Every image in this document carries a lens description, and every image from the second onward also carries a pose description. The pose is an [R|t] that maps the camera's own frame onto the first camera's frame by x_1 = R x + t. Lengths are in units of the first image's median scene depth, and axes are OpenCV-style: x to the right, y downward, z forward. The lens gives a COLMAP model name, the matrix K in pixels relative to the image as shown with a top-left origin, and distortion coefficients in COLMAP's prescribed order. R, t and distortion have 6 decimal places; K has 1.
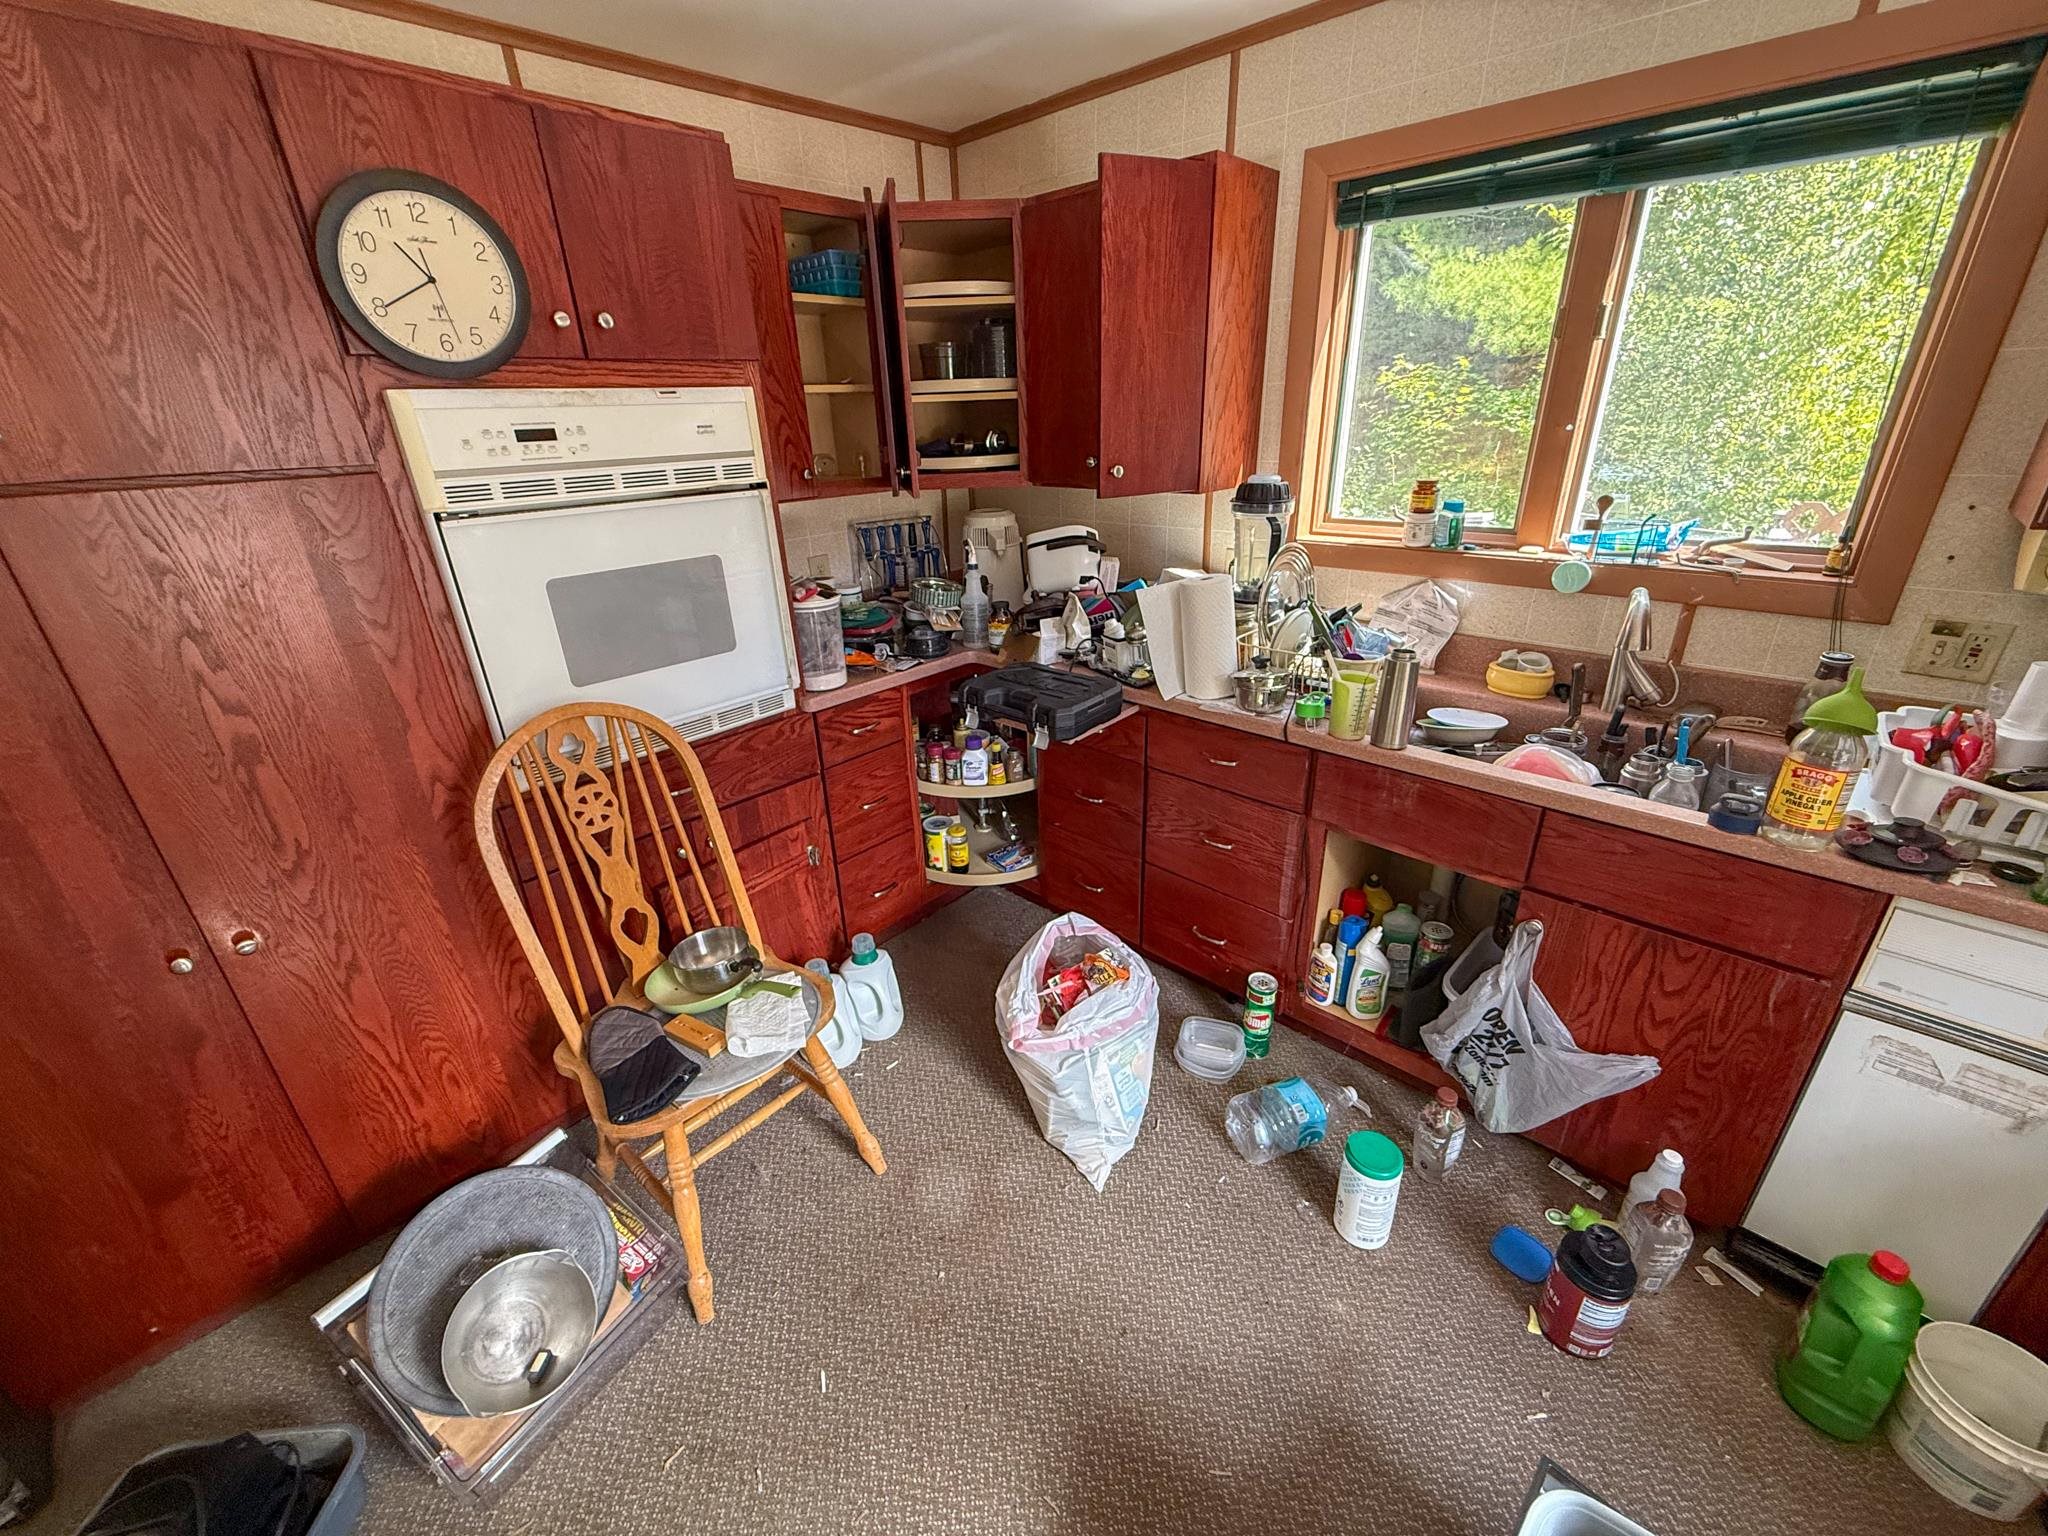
lens RADIAL K [[815.2, 0, 1023.8], [0, 815.2, 768.4], [0, 0, 1]] dist [-0.002105, -0.000181]
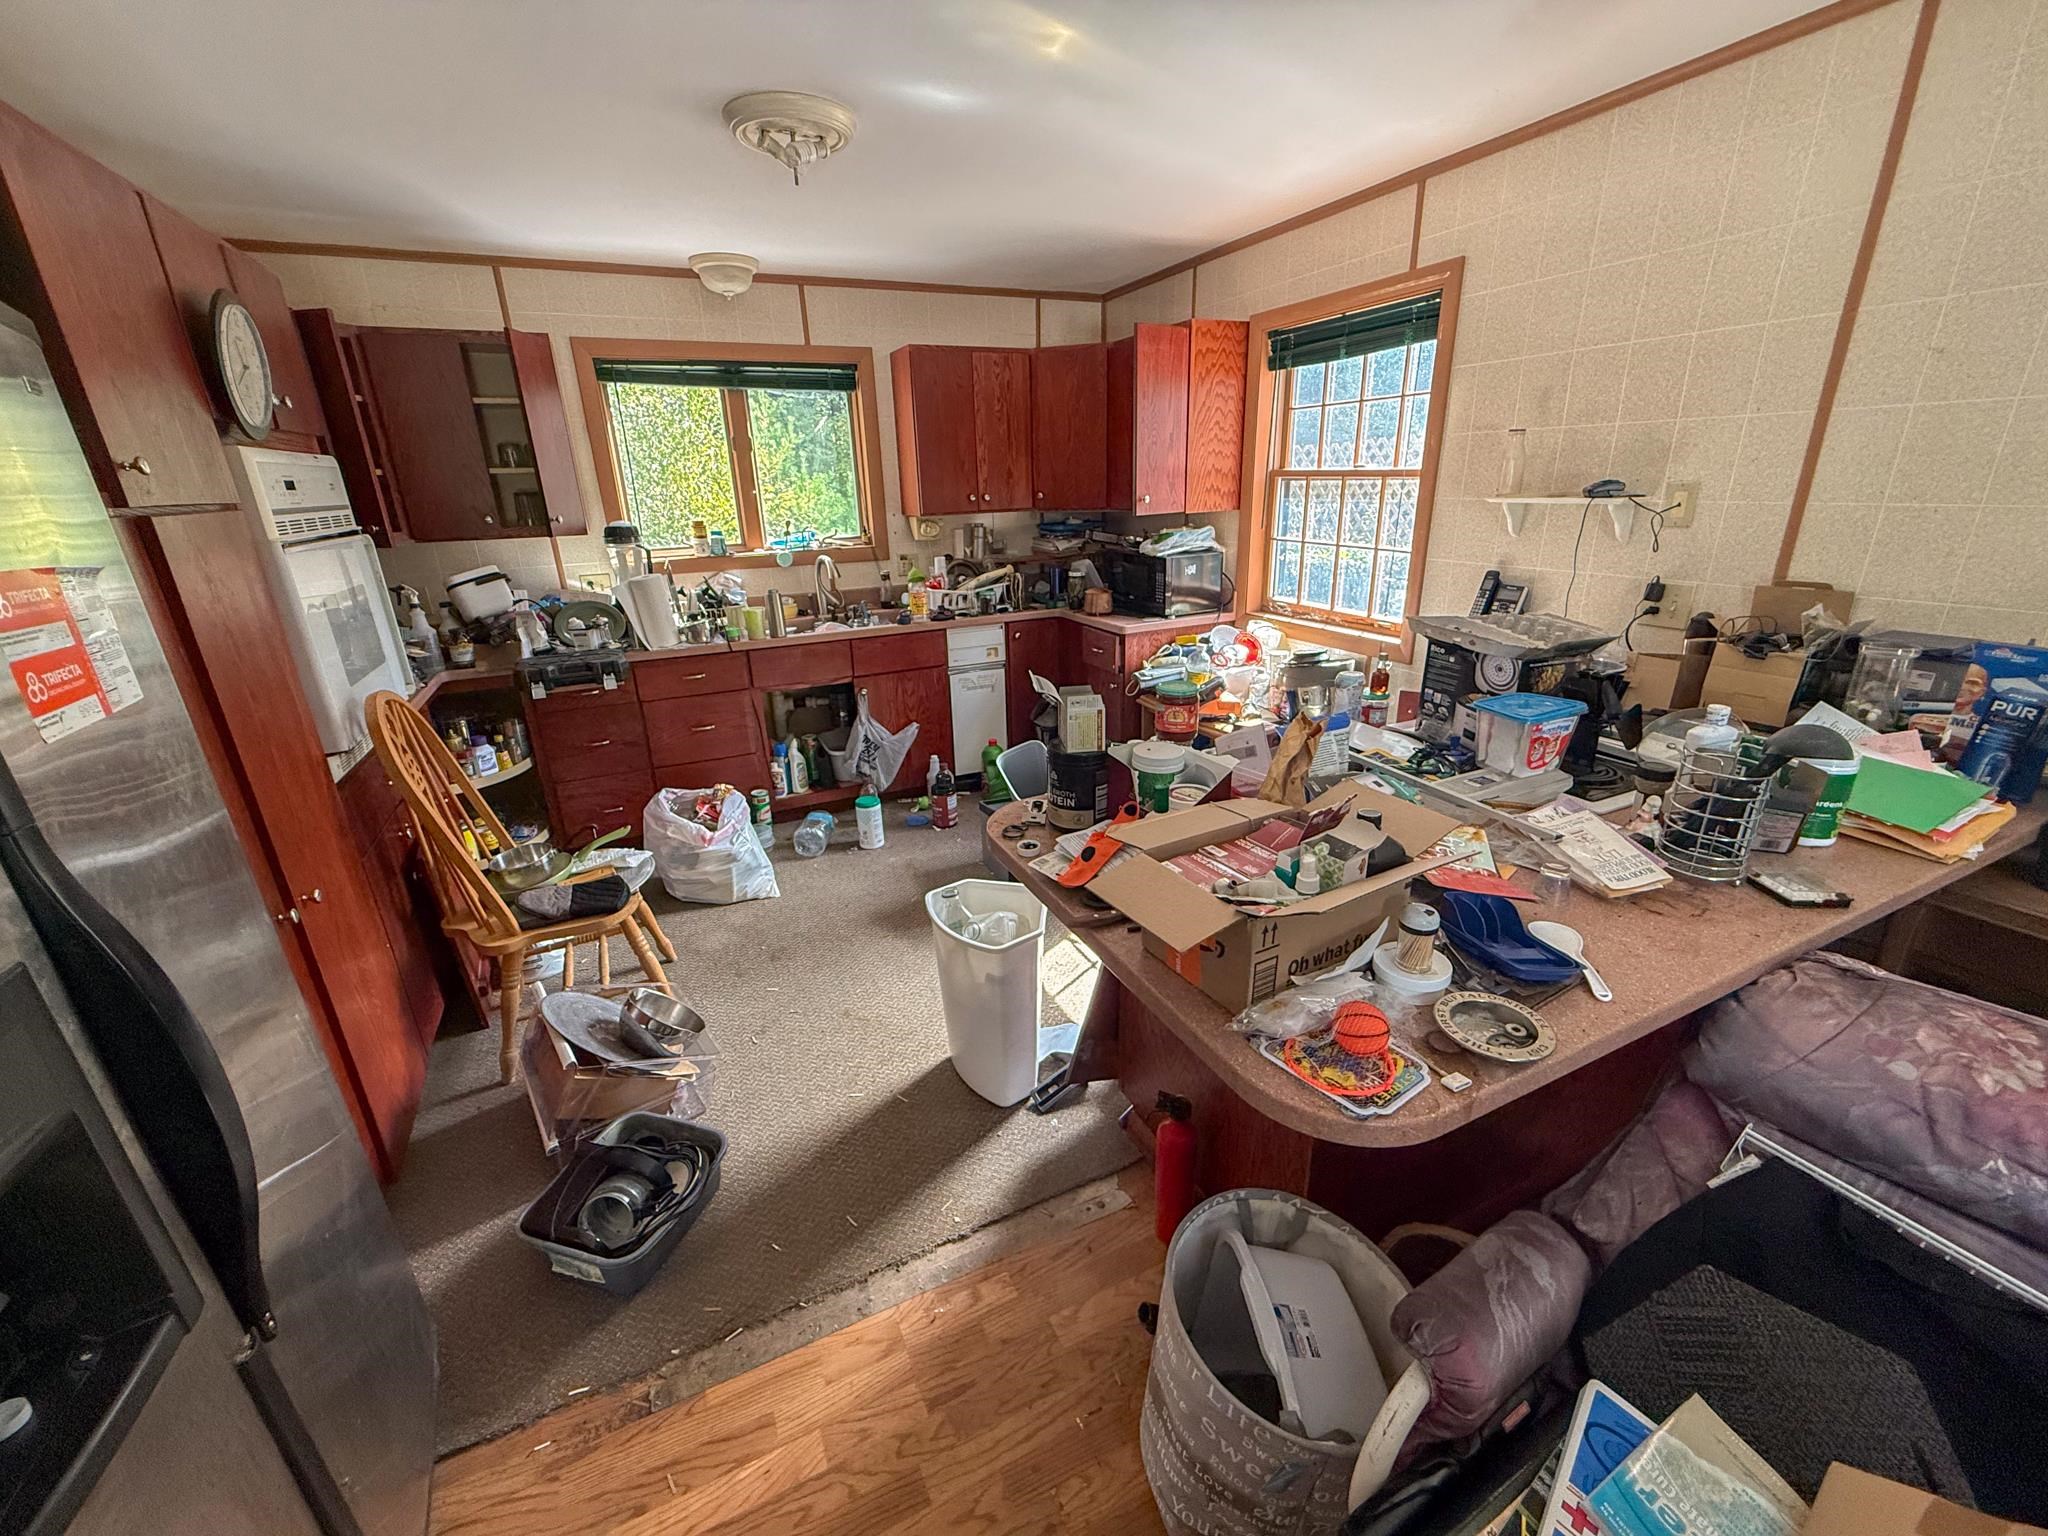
lens RADIAL K [[815.2, 0, 1027.3], [0, 815.2, 770.8], [0, 0, 1]] dist [-0.002105, -0.000181]
pose [[0.359007, -0.296186, 0.885092, -1.097440], [0.392795, 0.908188, 0.144591, 0.199517], [-0.846656, 0.295751, 0.442386, -0.304734]]
